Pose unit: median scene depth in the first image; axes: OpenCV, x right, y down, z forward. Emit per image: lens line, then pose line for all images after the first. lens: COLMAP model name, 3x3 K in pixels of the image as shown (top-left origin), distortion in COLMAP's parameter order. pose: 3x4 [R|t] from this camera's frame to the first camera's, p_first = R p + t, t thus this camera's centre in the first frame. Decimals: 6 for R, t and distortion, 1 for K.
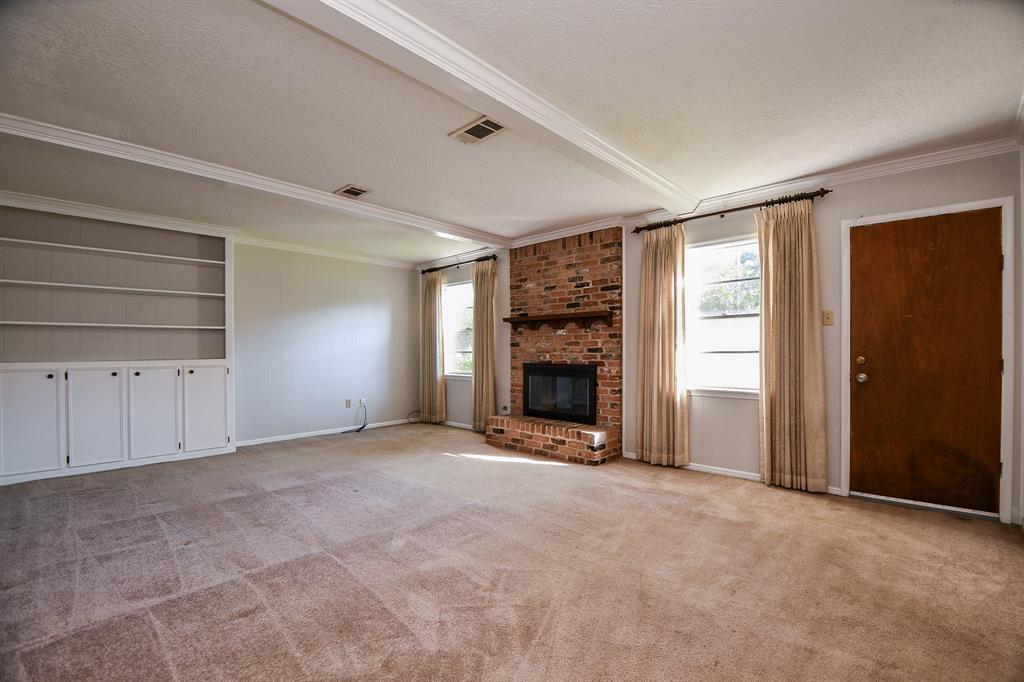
lens RADIAL K [[436.4, 0, 537.1], [0, 436.4, 355.9], [0, 0, 1]] dist [0.001996, -0.017051]
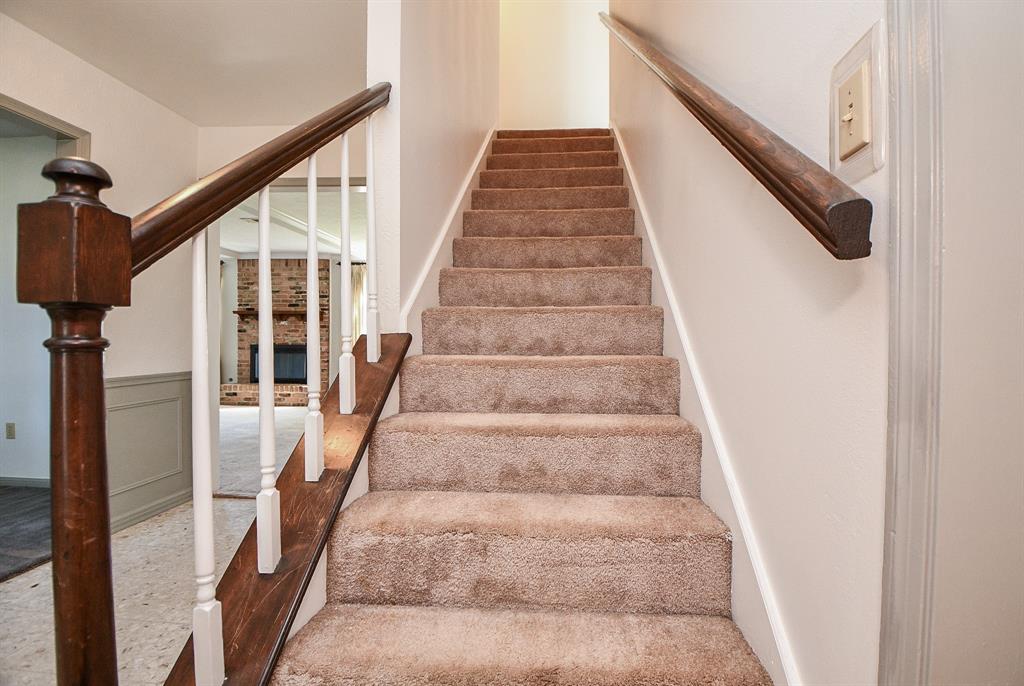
lens RADIAL K [[439.0, 0, 512.0], [0, 439.0, 343.0], [0, 0, 1]] dist [0.001509, 0.000098]
pose [[0.806046, 0.005750, 0.591825, -0.209100], [-0.001537, 0.999970, -0.007622, 0.023849], [-0.591851, 0.005235, 0.806030, -0.667702]]
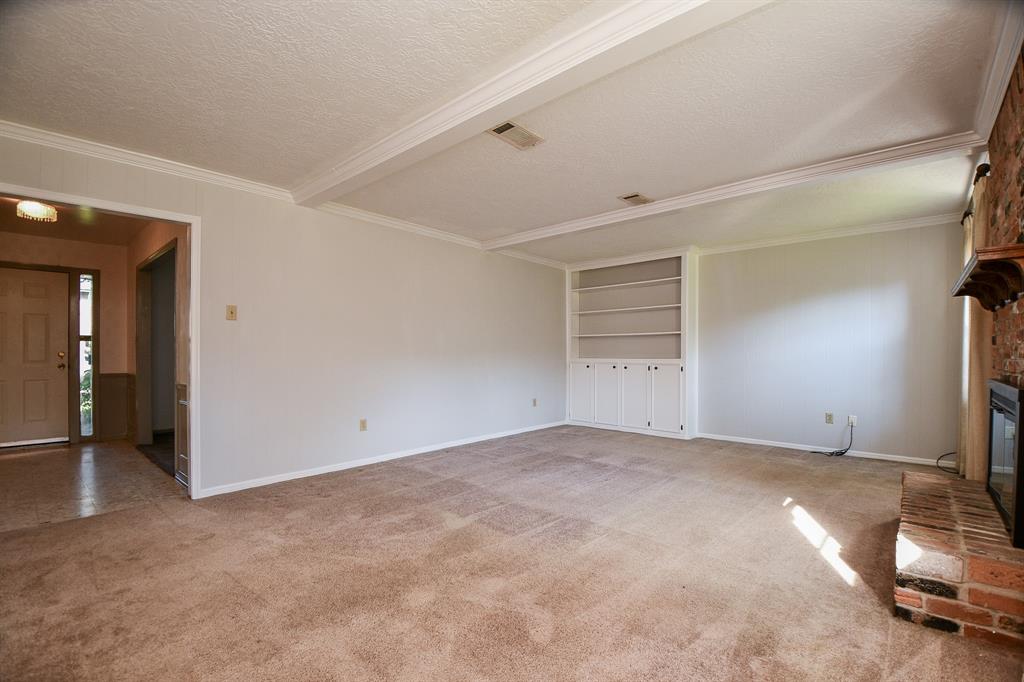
lens RADIAL K [[455.1, 0, 513.7], [0, 455.1, 352.8], [0, 0, 1]] dist [0.002800, -0.013712]
pose [[-0.002189, 0.002398, -0.999995, 0.512024], [-0.015082, 0.999883, 0.002431, -0.005022], [0.999884, 0.015087, -0.002152, 0.547261]]
